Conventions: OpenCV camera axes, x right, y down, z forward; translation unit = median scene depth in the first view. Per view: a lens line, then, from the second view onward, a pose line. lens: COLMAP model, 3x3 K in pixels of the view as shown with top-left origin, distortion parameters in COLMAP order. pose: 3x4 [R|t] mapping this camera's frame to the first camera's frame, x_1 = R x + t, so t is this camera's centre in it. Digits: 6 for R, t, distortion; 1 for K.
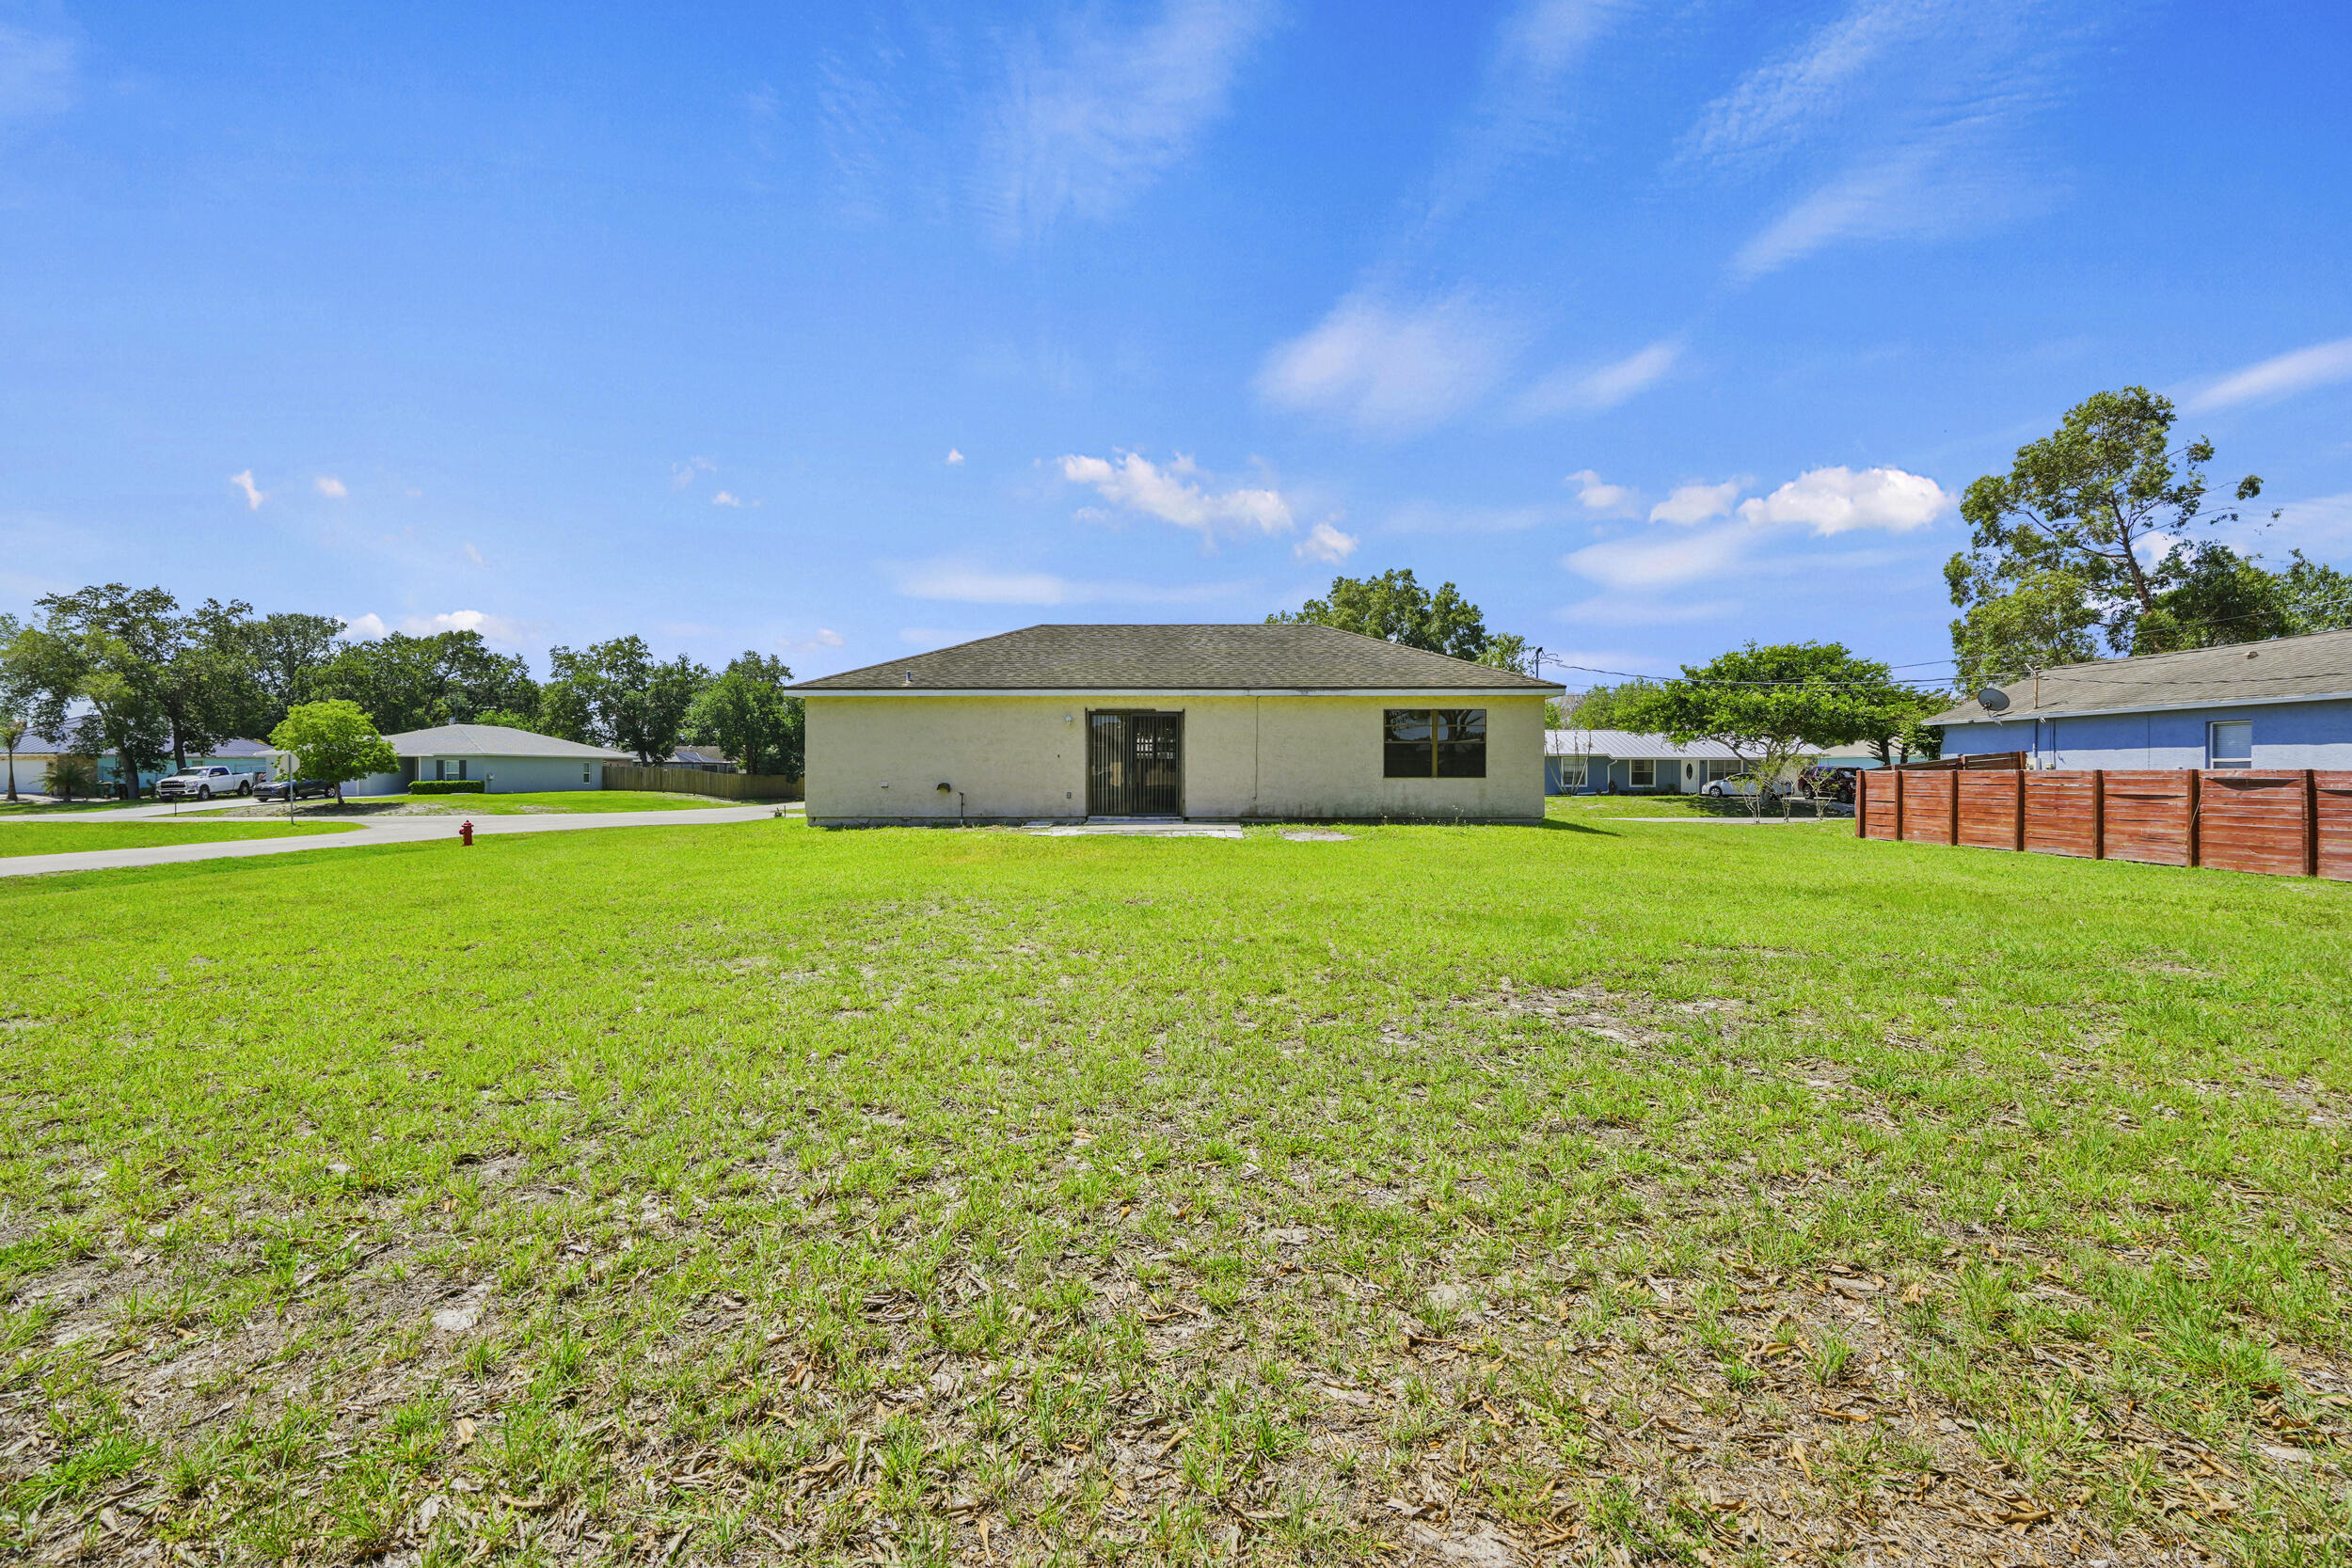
lens RADIAL K [[1078.2, 0, 1185.3], [0, 1078.2, 752.9], [0, 0, 1]] dist [-0.002324, -0.000386]
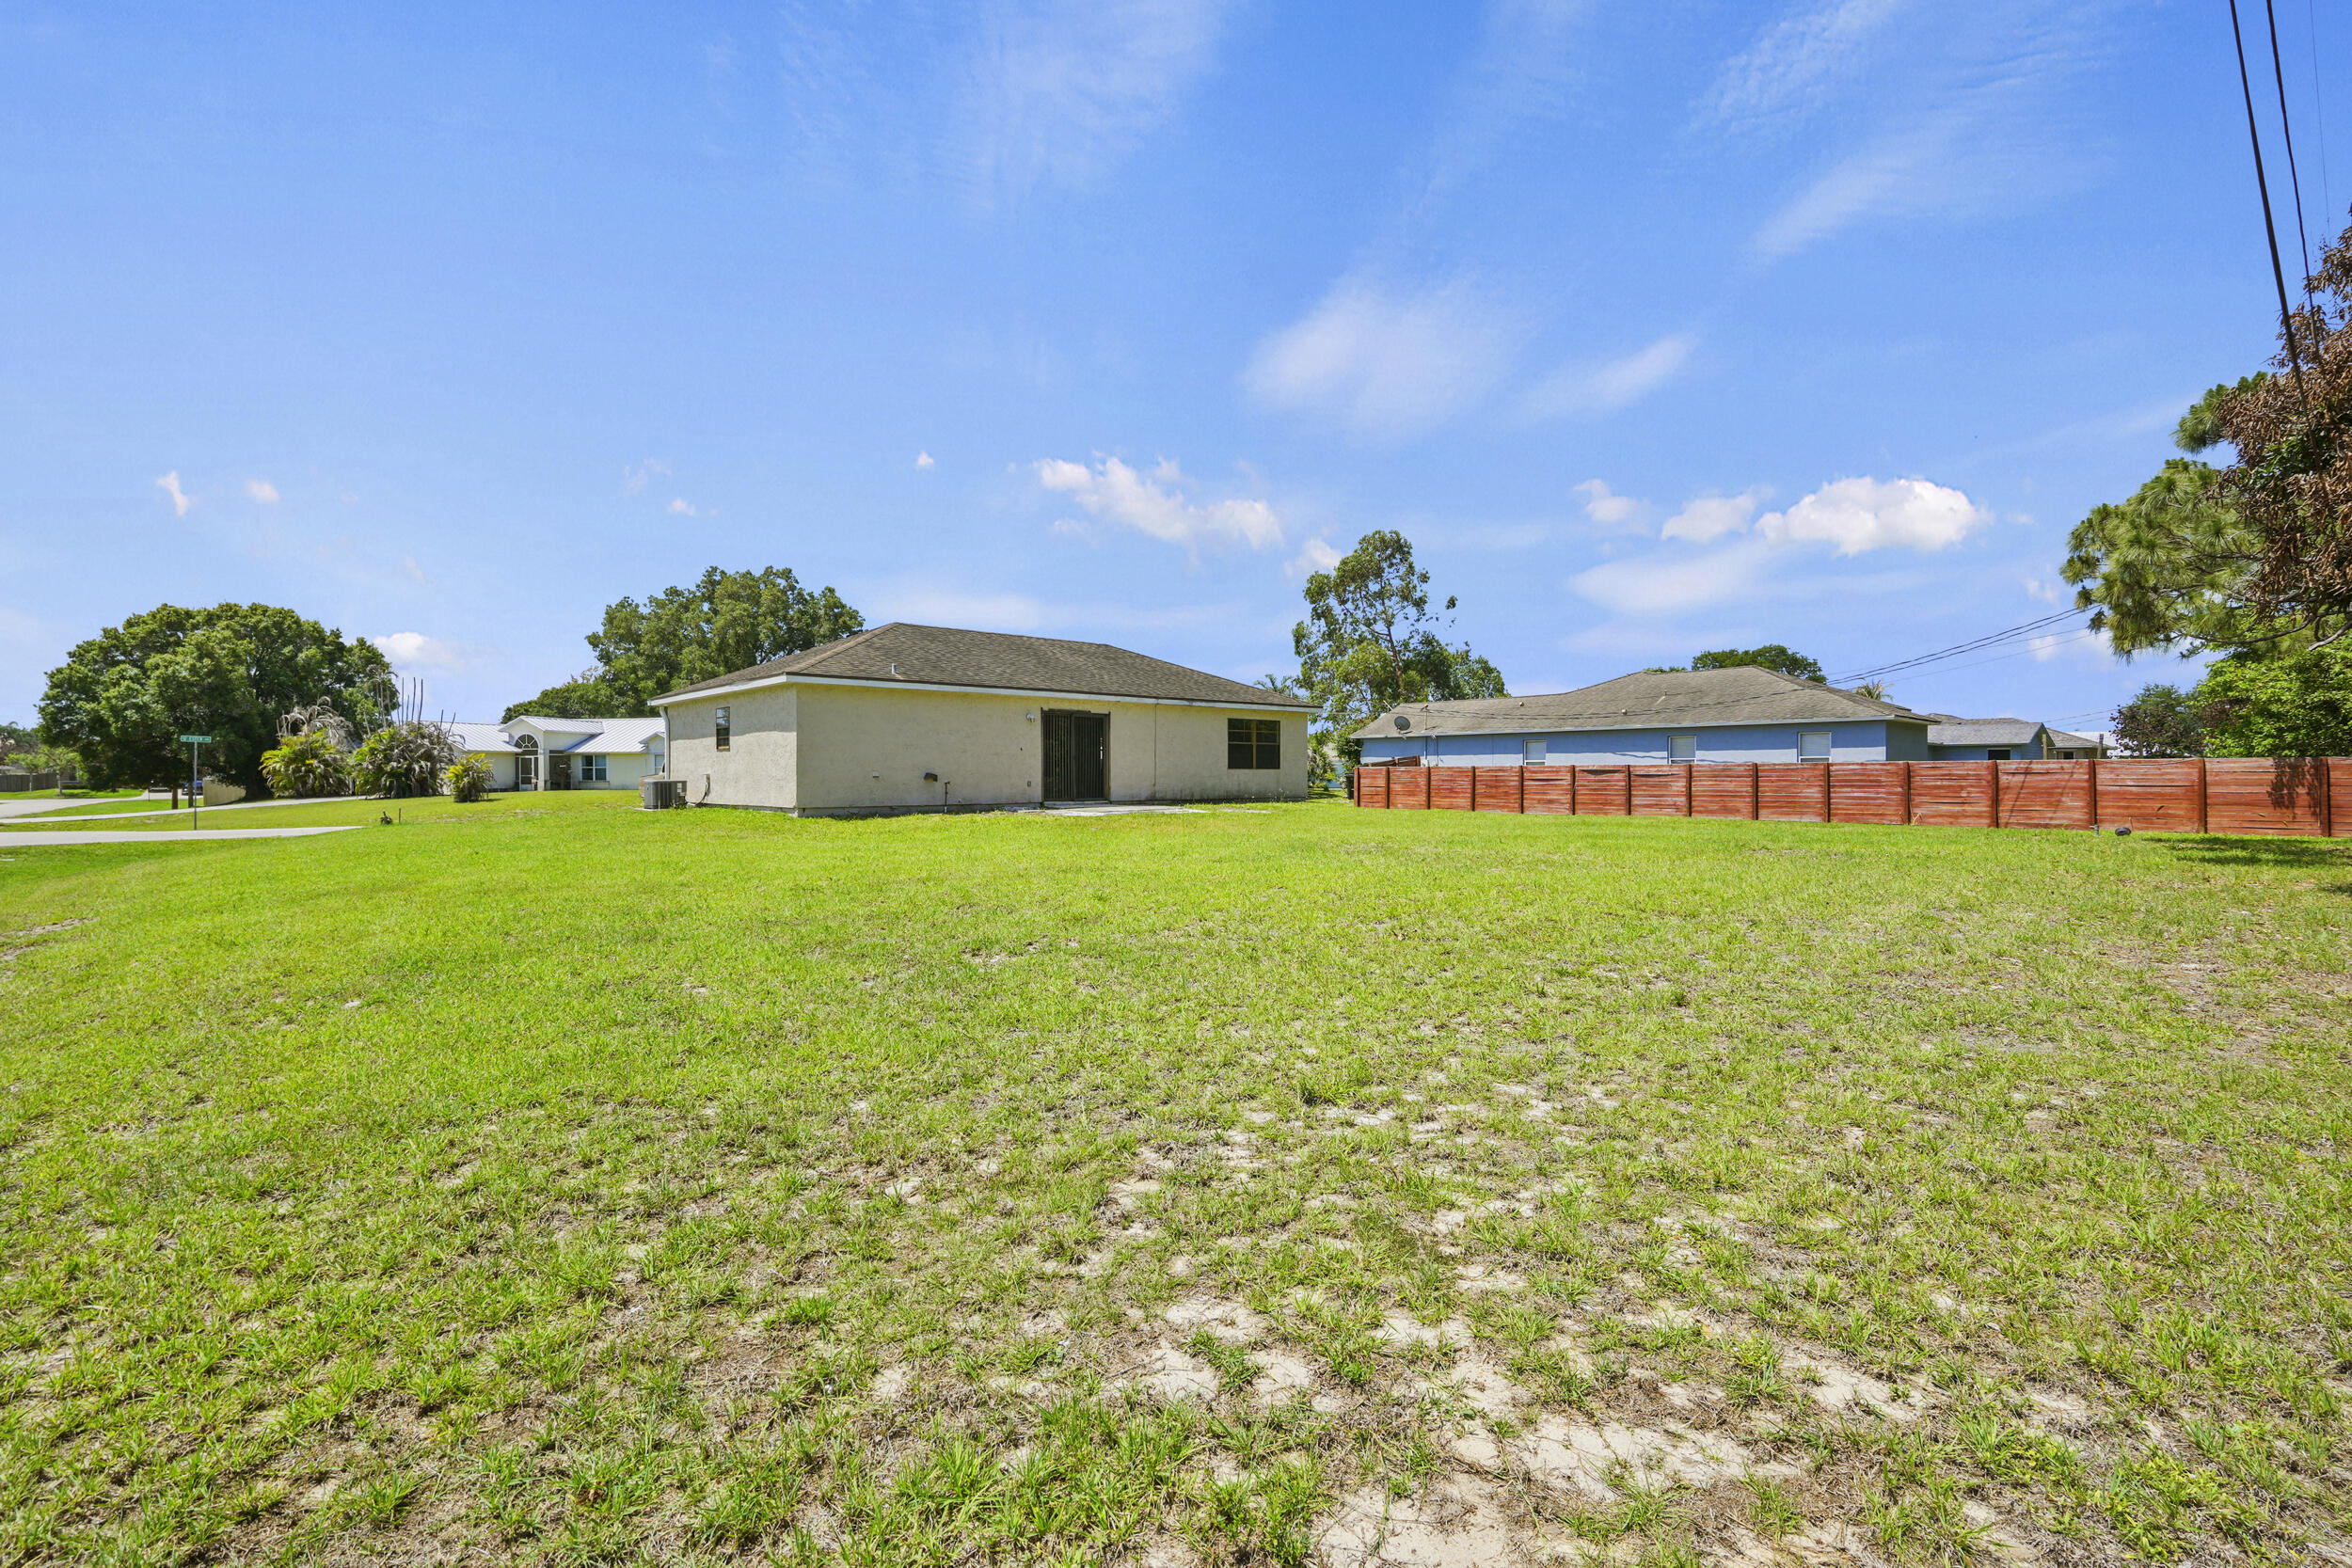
lens RADIAL K [[1078.2, 0, 1185.3], [0, 1078.2, 752.9], [0, 0, 1]] dist [-0.002324, -0.000386]
pose [[0.726537, 0.012745, 0.687009, -0.744588], [-0.011321, 0.999914, -0.006577, 0.011992], [-0.687034, -0.002999, 0.726619, 0.061669]]
